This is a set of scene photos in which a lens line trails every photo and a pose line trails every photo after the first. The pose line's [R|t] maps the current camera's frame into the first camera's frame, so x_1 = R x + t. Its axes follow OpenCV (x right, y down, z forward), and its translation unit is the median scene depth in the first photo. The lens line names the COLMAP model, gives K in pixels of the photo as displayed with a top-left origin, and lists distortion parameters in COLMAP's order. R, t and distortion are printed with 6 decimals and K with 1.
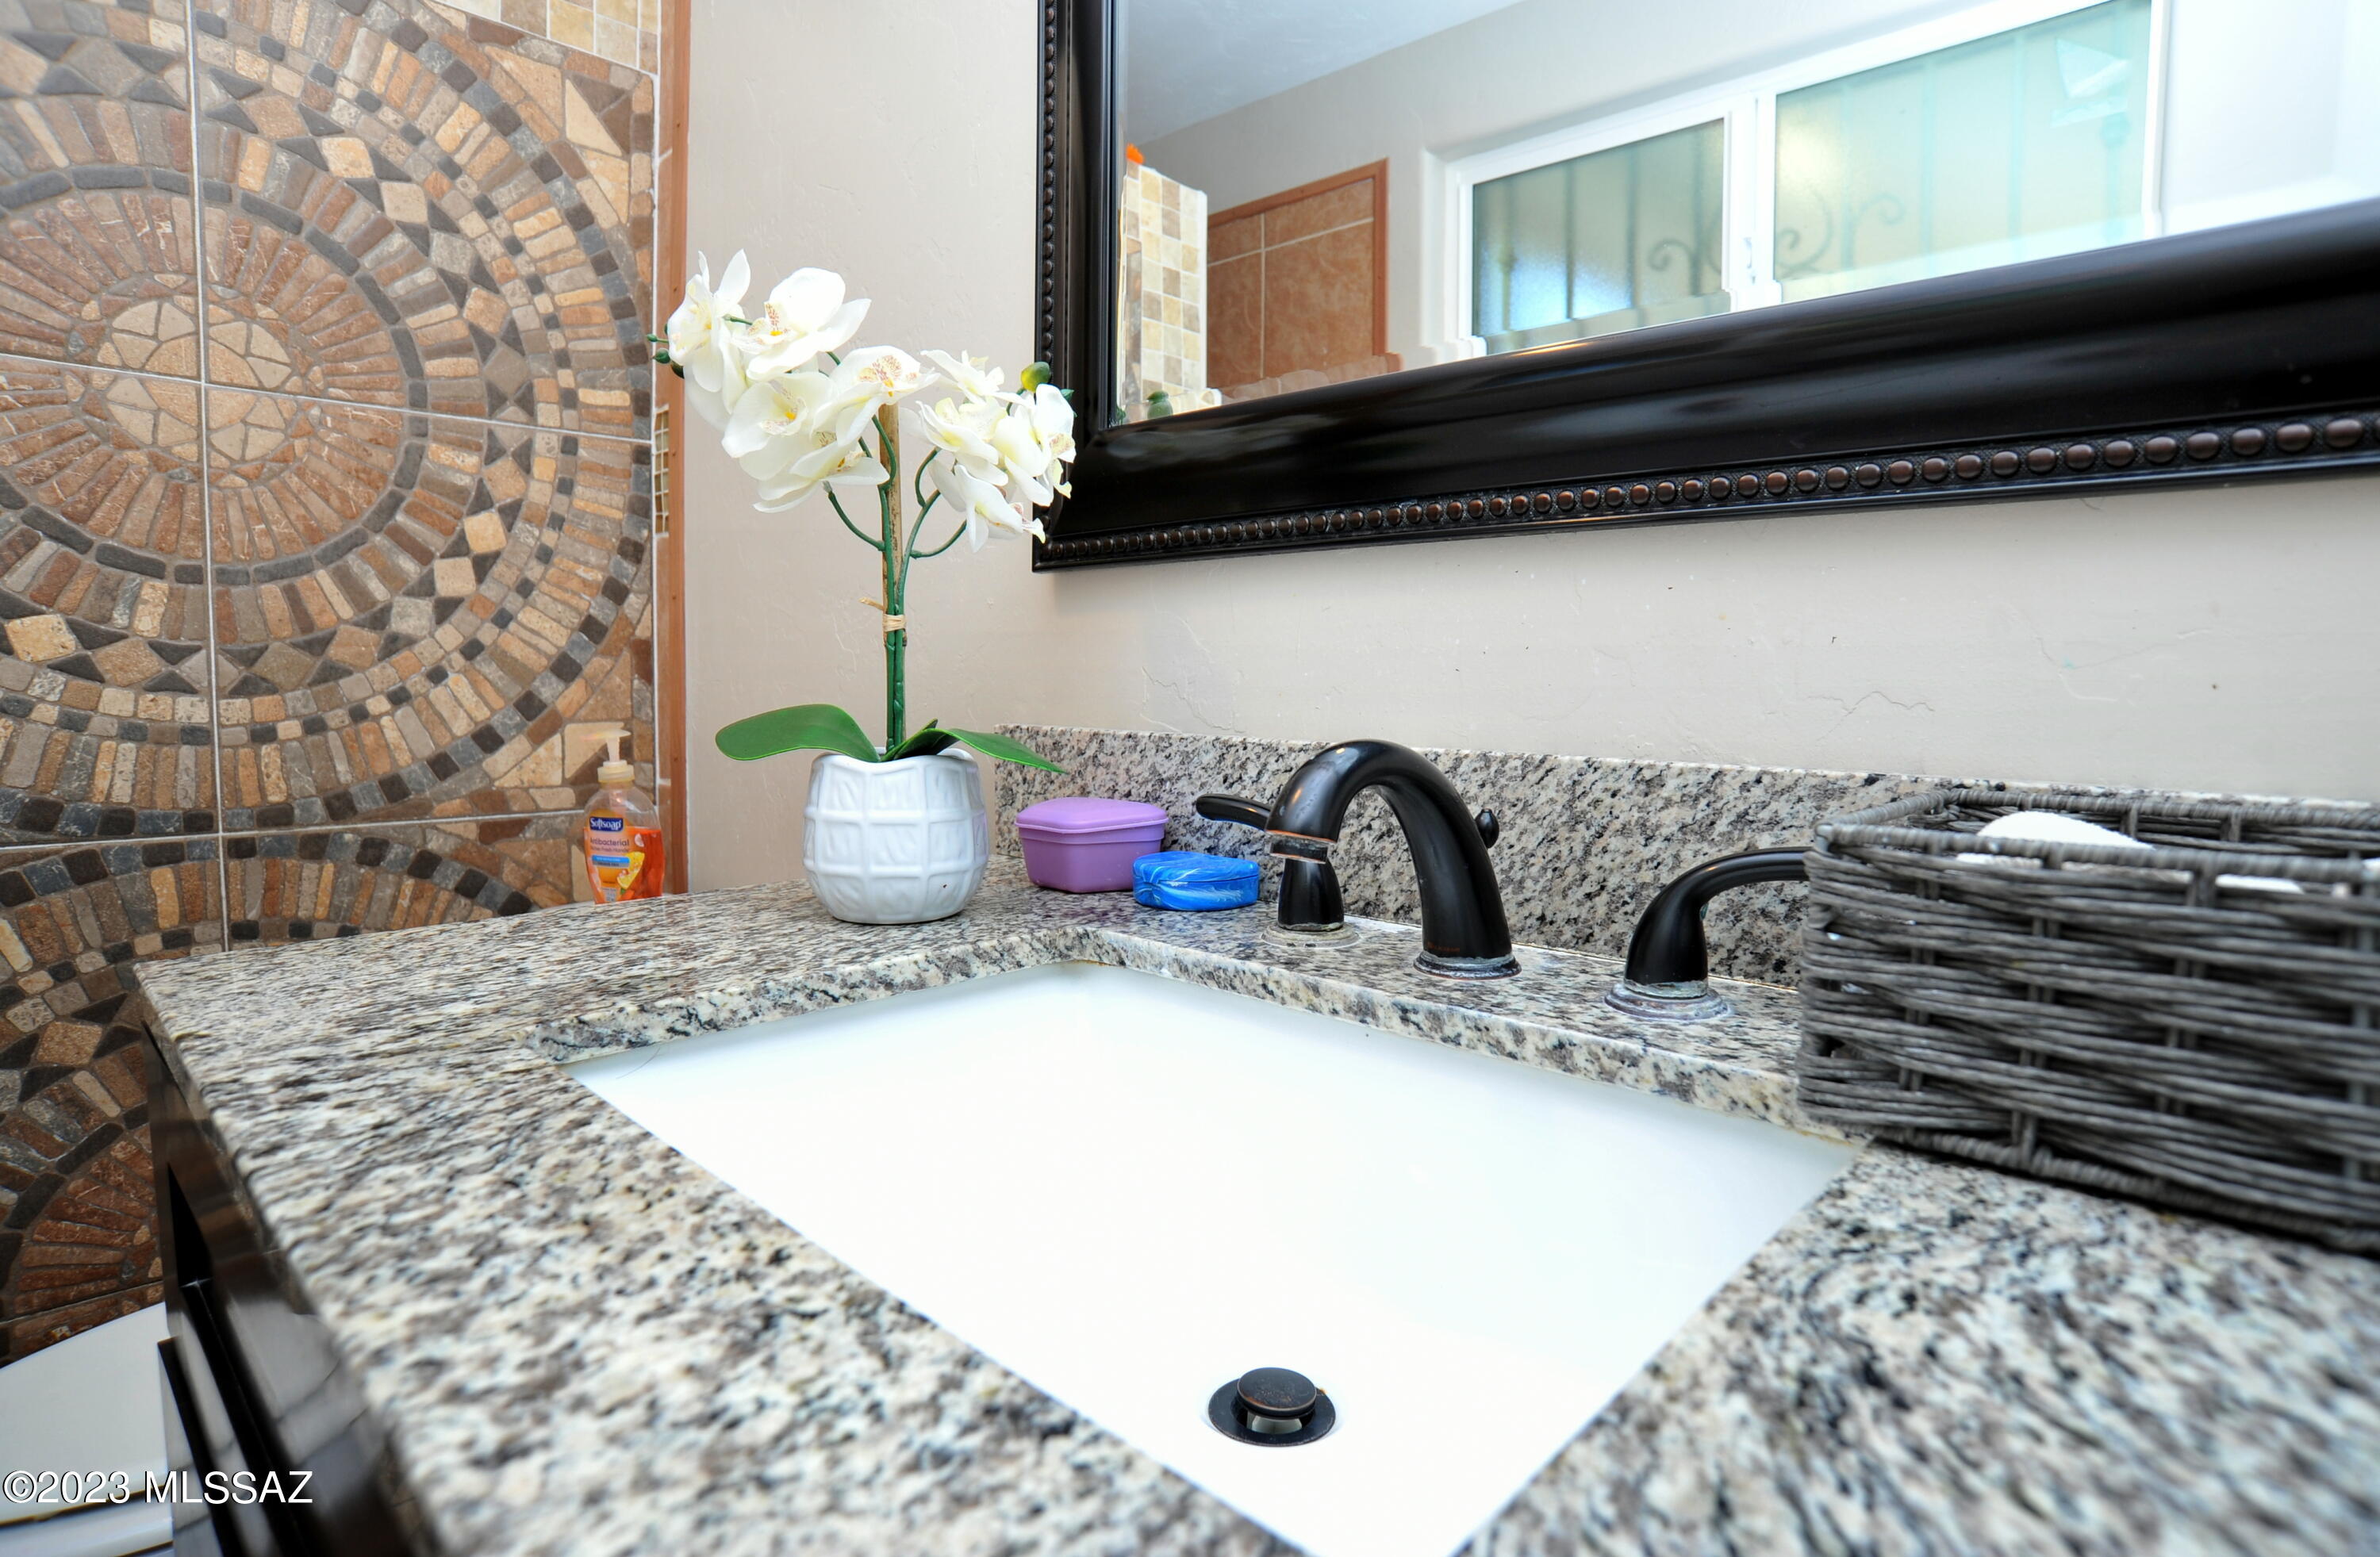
lens RADIAL K [[1252.7, 0, 1218.7], [0, 1252.7, 784.1], [0, 0, 1]] dist [-0.097304, 0.045238]
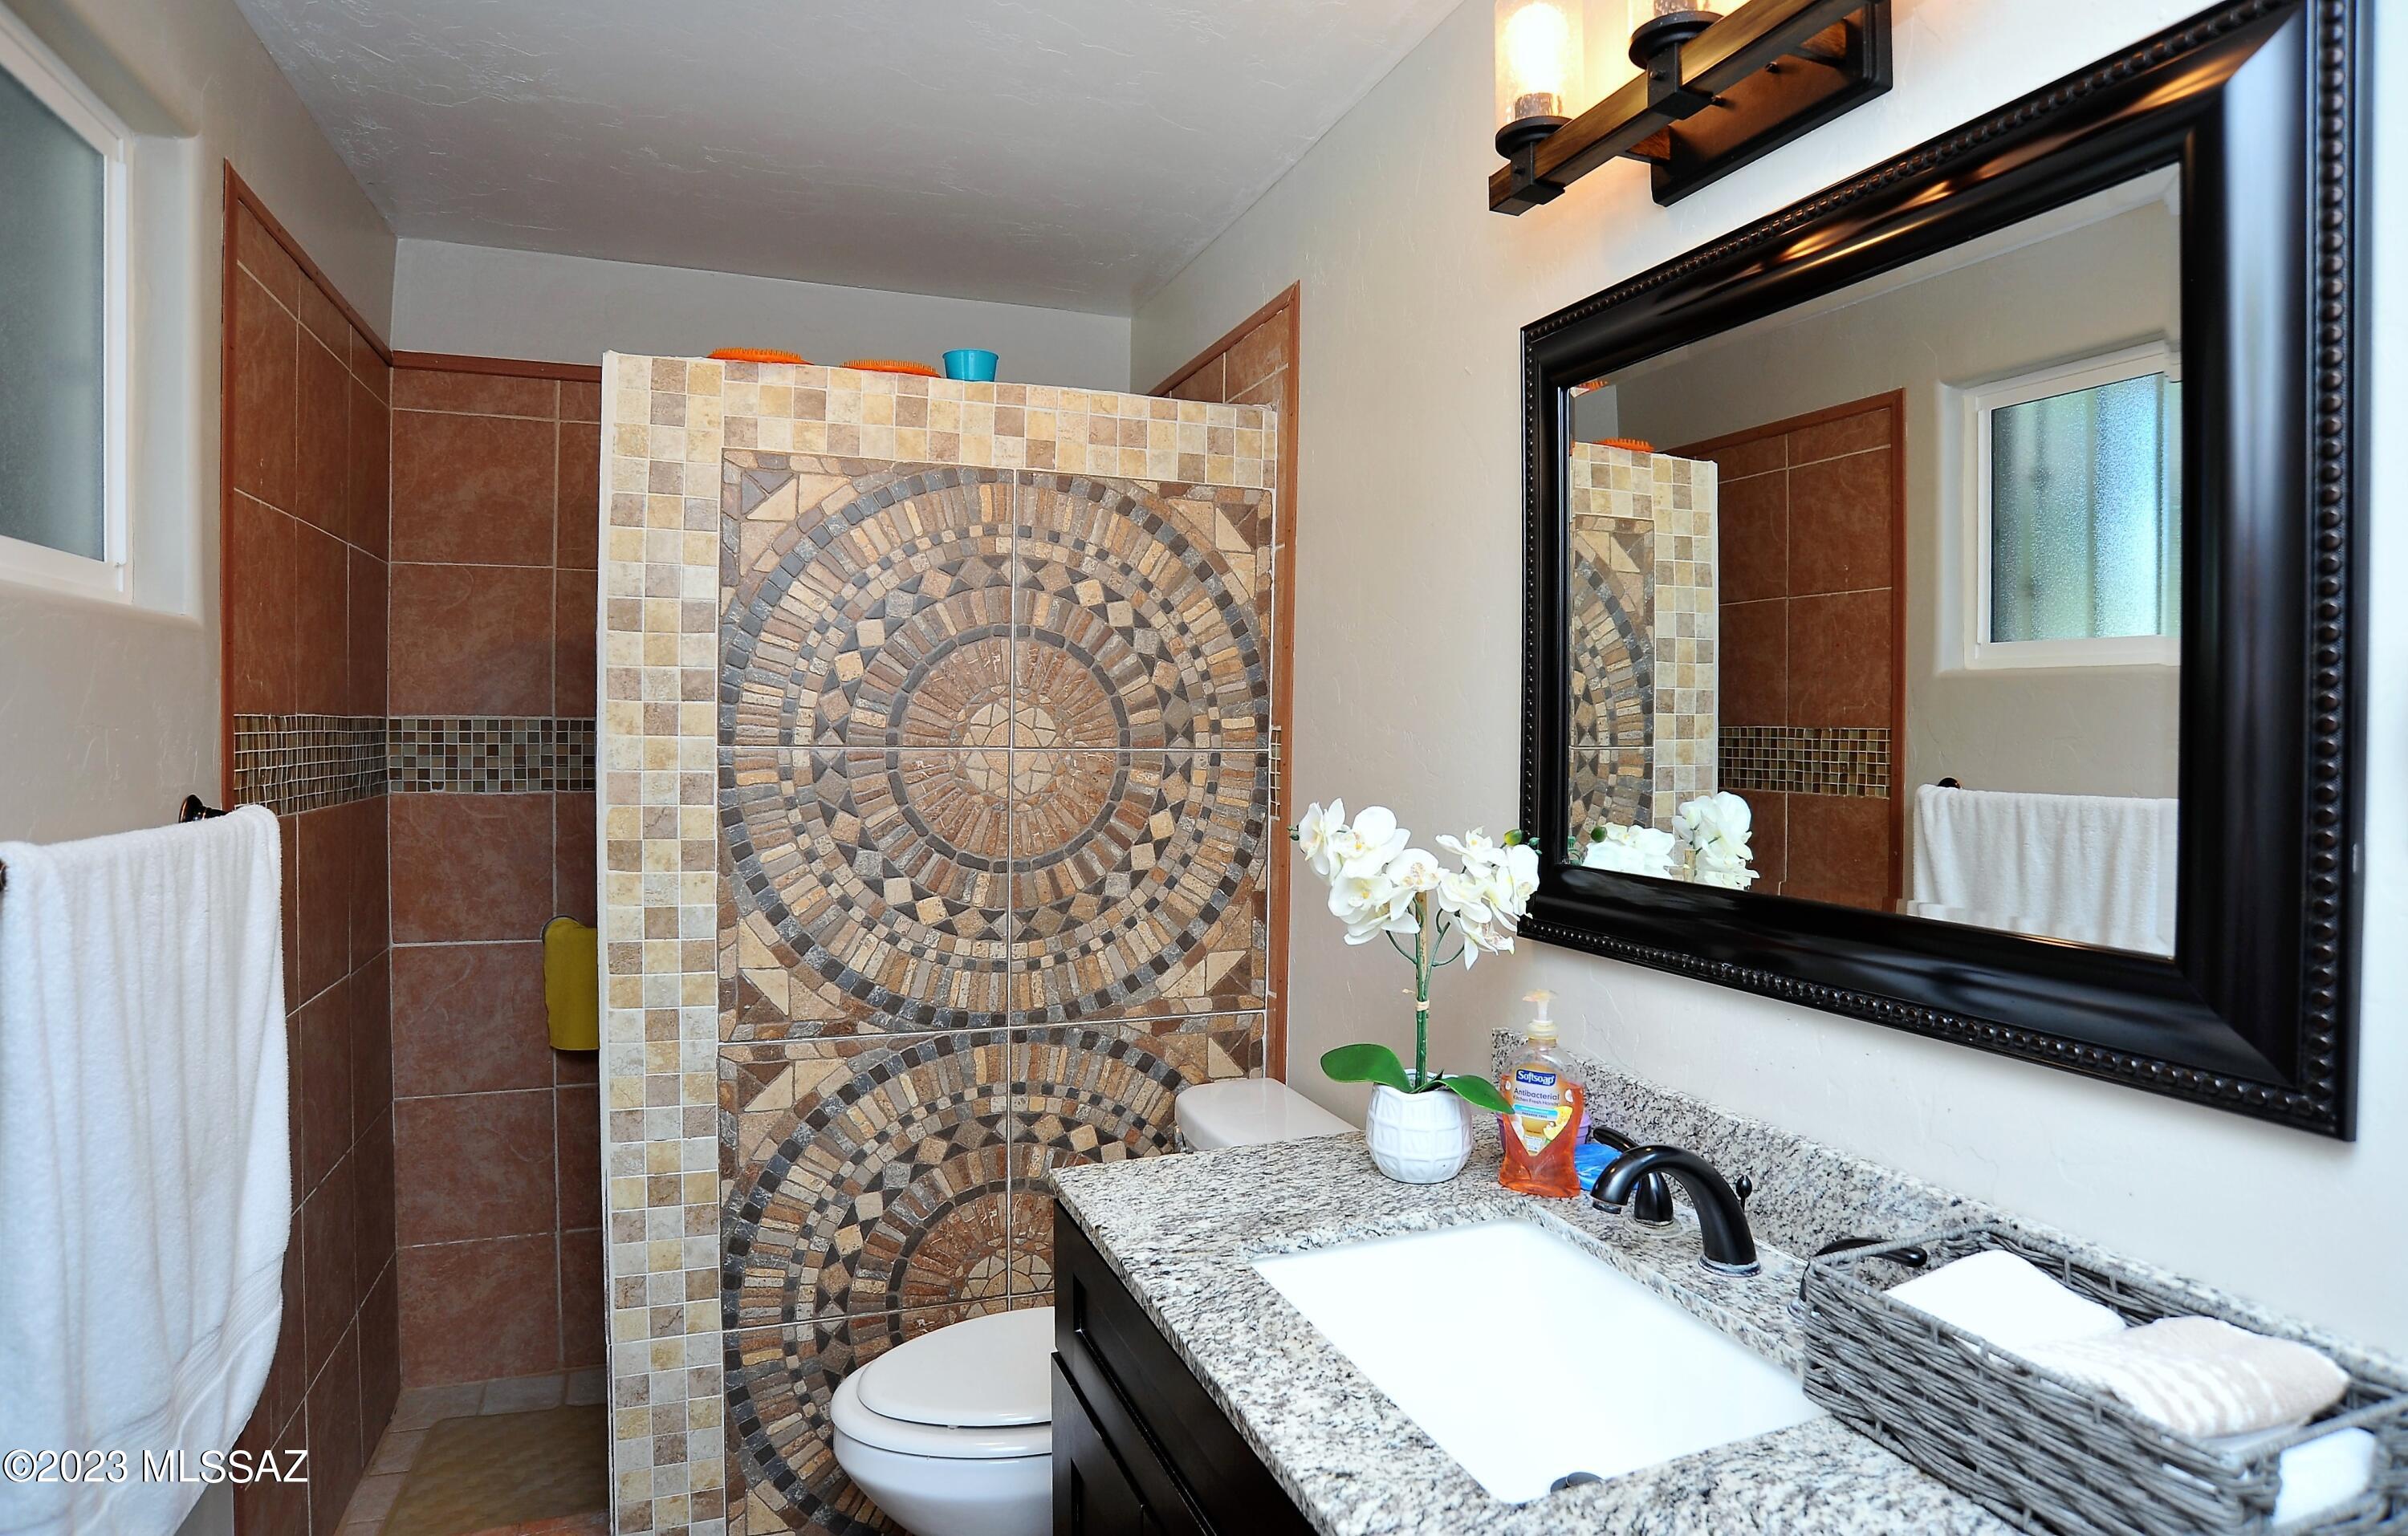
lens RADIAL K [[1326.6, 0, 1204.0], [0, 1326.6, 768.0], [0, 0, 1]] dist [-0.126088, 0.088231]
pose [[0.900278, 0.004075, -0.435296, 0.162803], [-0.033147, 0.997695, -0.059215, -0.212066], [0.434051, 0.067738, 0.898338, -0.494990]]
